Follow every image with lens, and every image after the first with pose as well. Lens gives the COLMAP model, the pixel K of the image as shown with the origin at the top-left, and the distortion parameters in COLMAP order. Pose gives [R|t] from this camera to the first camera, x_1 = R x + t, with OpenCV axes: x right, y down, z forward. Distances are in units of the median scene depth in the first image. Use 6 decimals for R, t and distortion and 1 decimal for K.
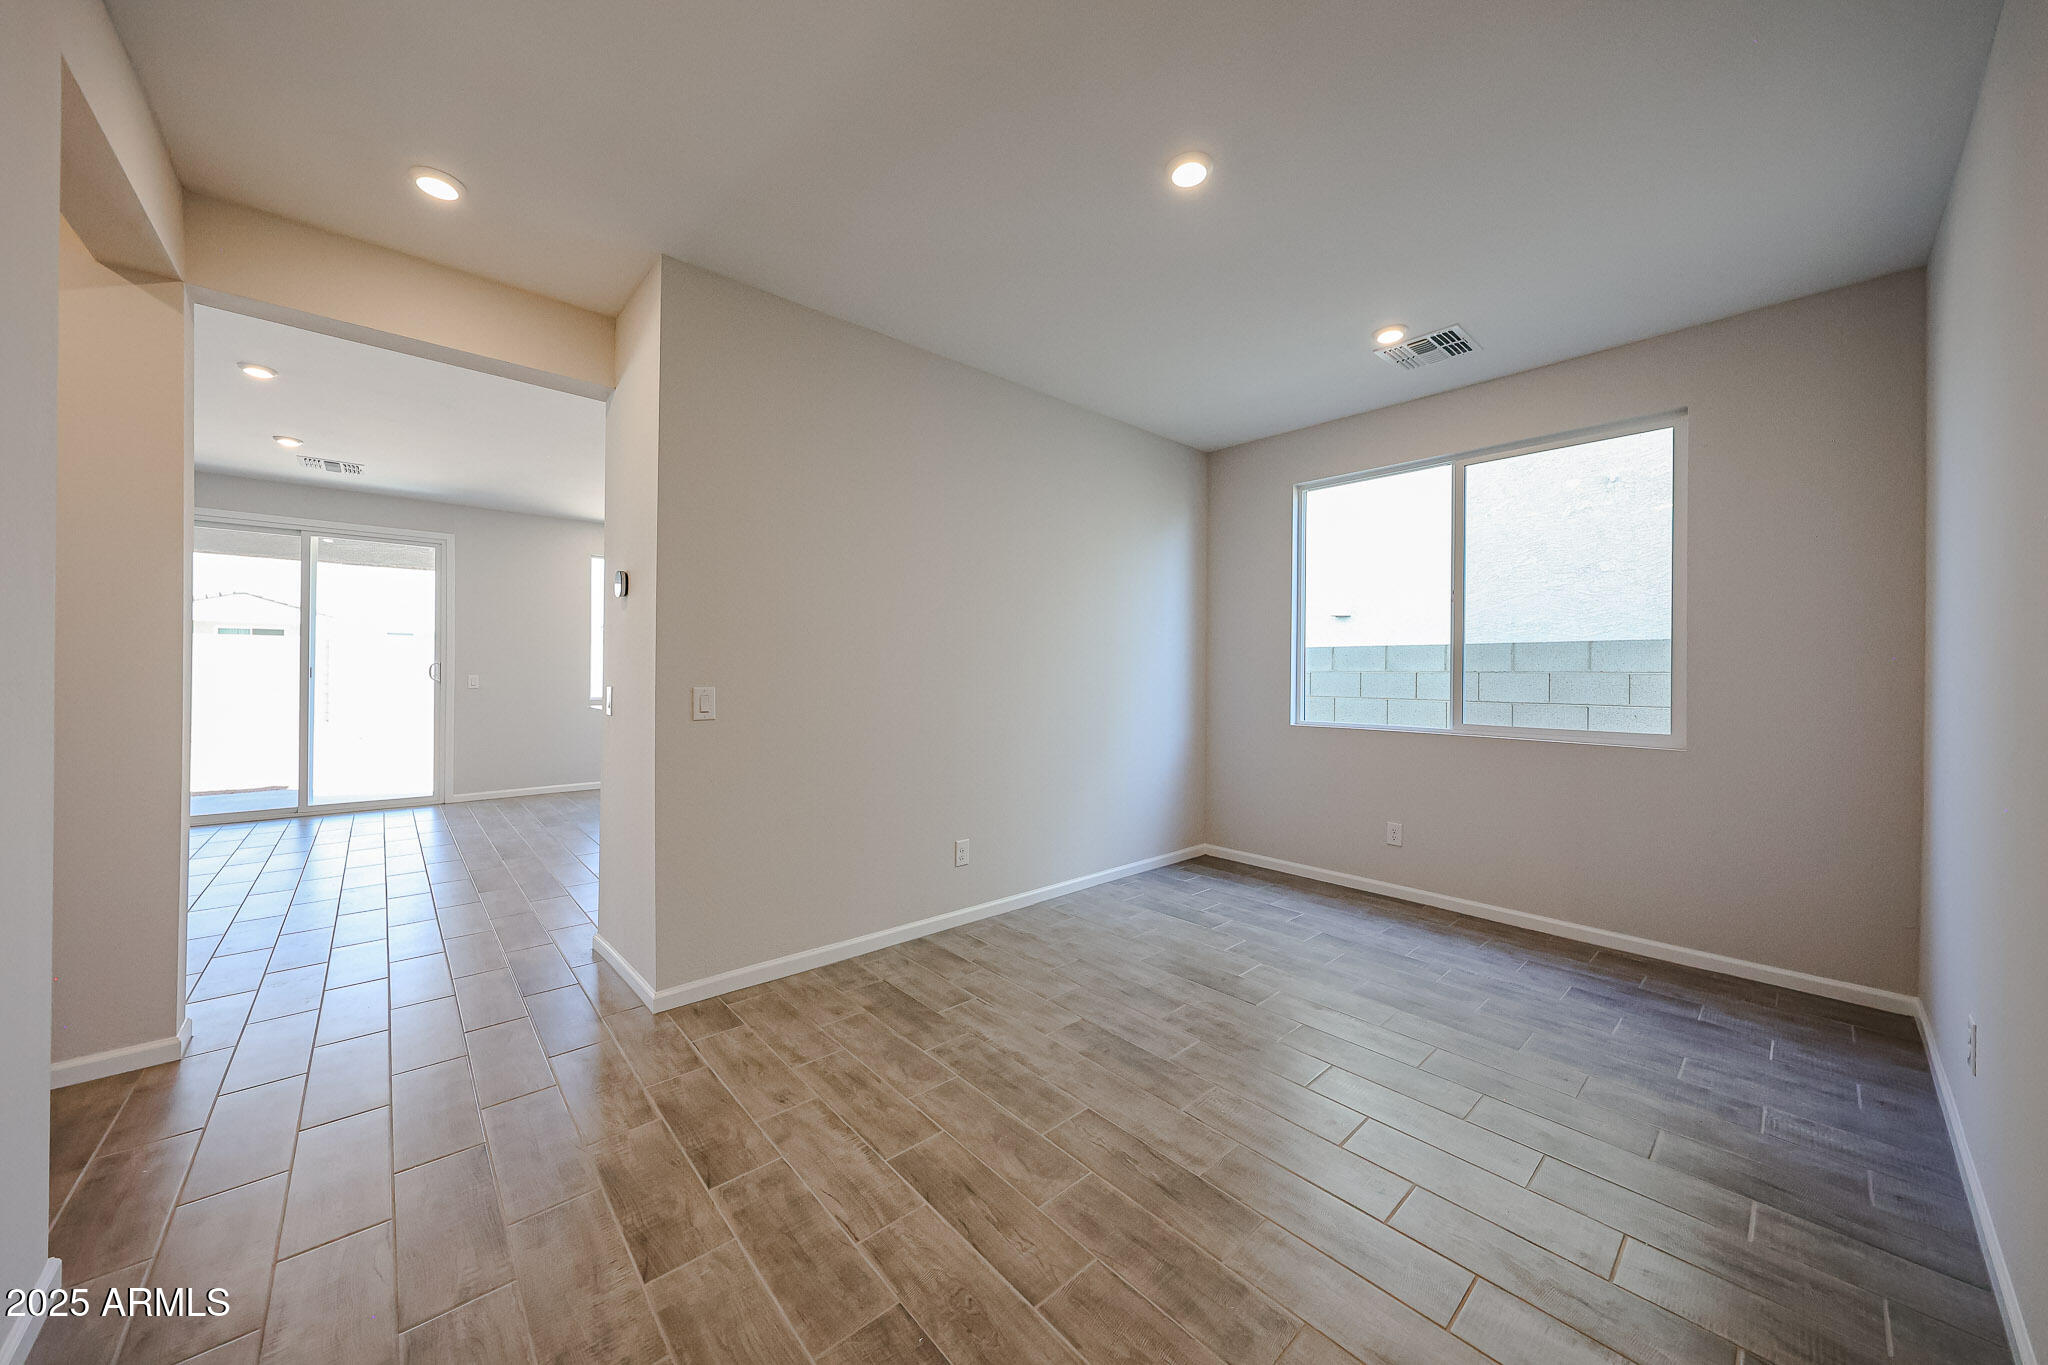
lens RADIAL K [[693.3, 0, 1022.4], [0, 693.3, 679.5], [0, 0, 1]] dist [0.002341, -0.000033]
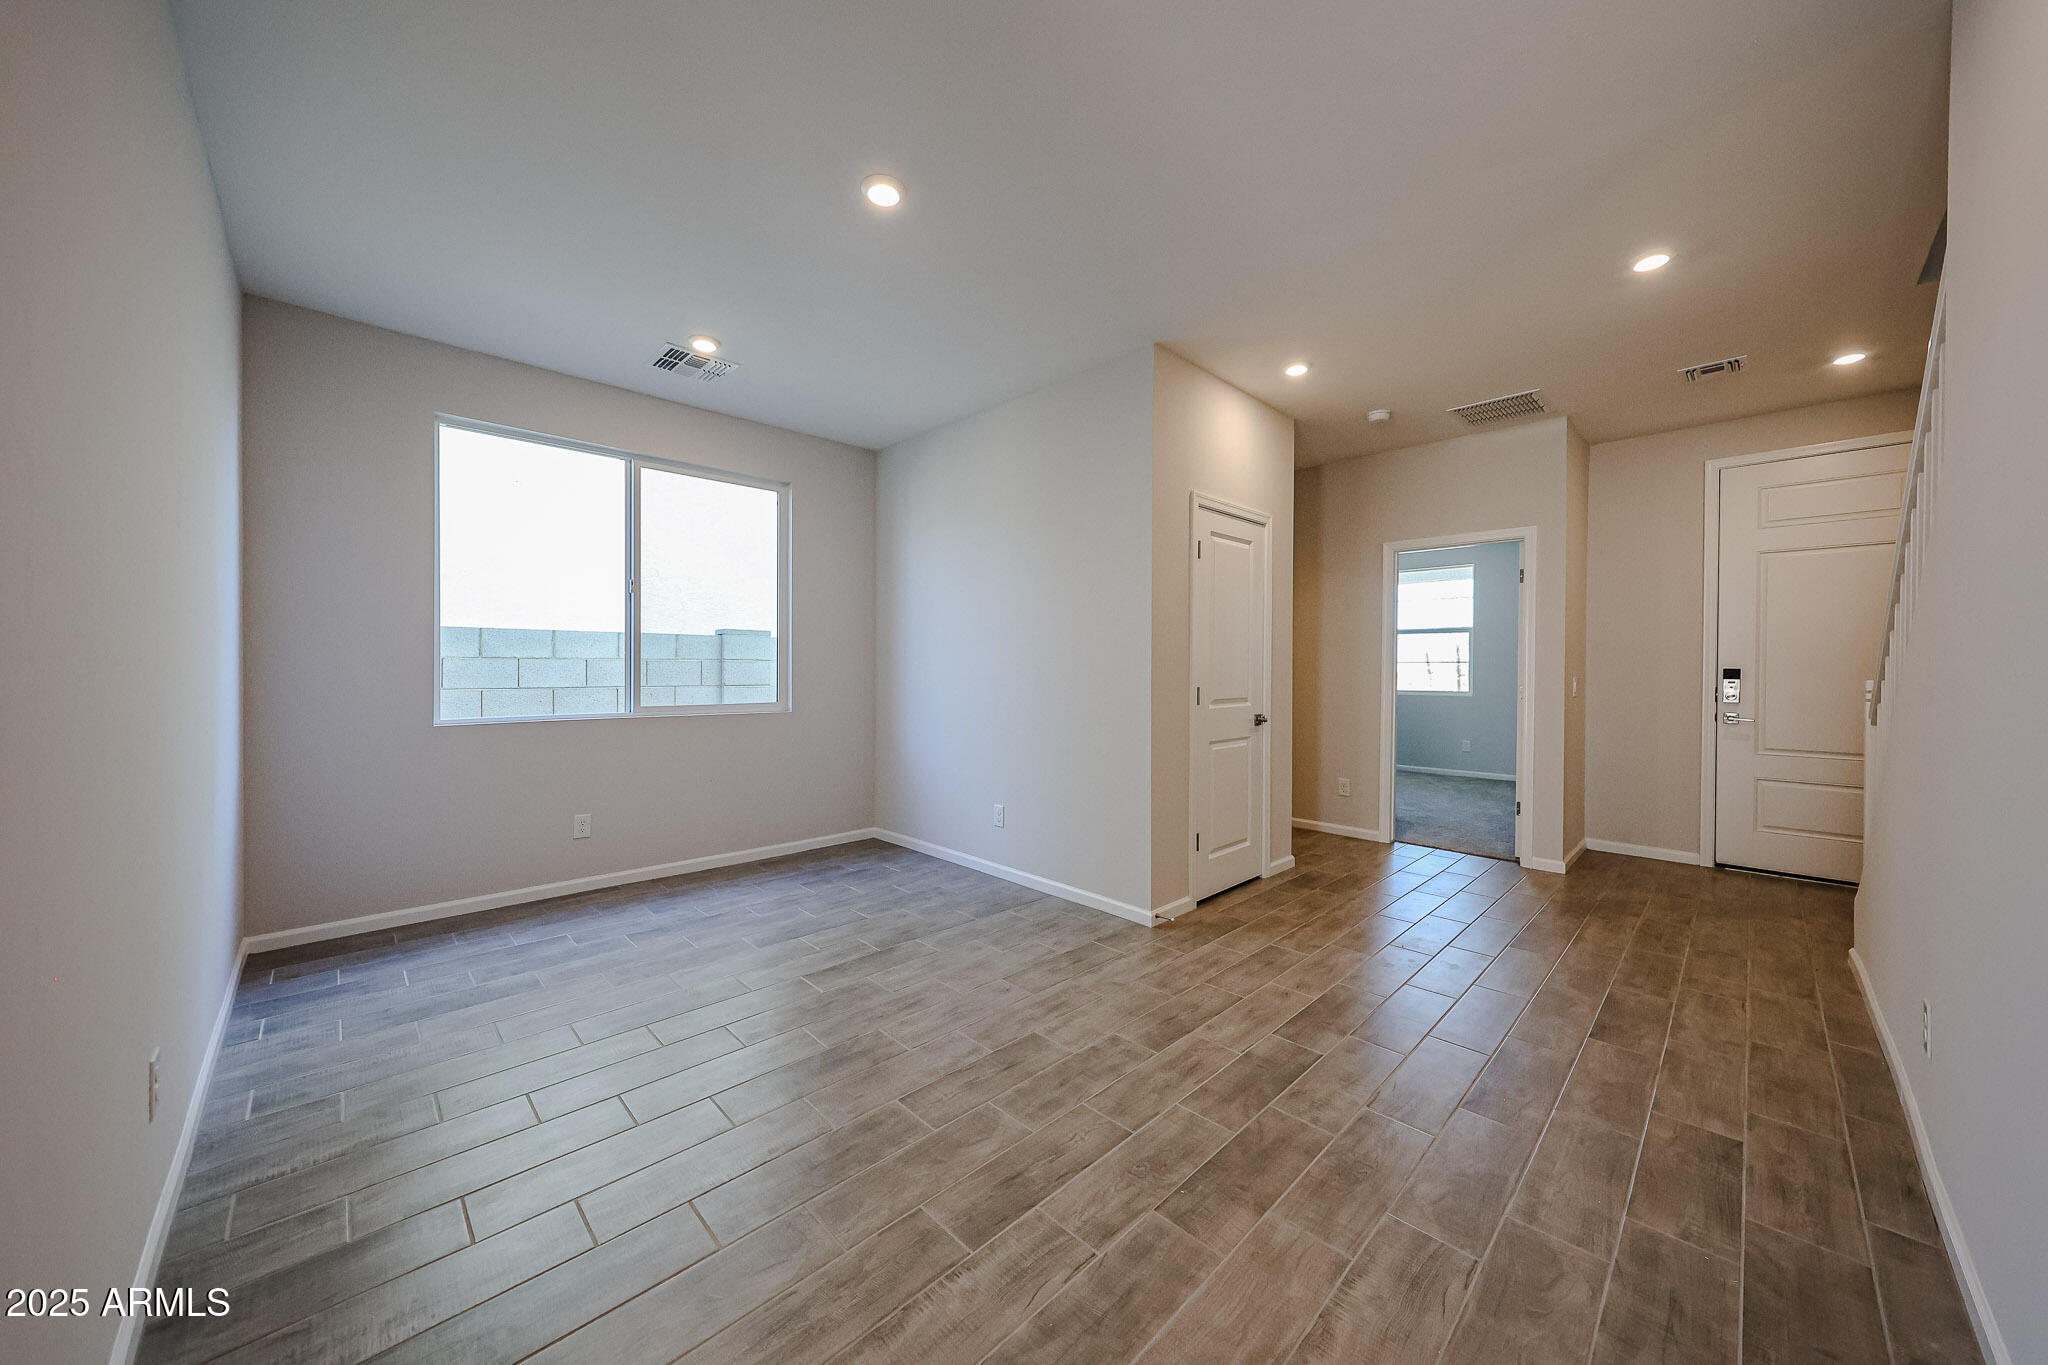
lens RADIAL K [[693.3, 0, 1014.3], [0, 693.3, 681.6], [0, 0, 1]] dist [0.002341, -0.000033]
pose [[-0.006790, -0.028379, 0.999574, -0.628403], [0.003379, 0.999591, 0.028402, -0.005196], [-0.999971, 0.003570, -0.006691, 0.597570]]
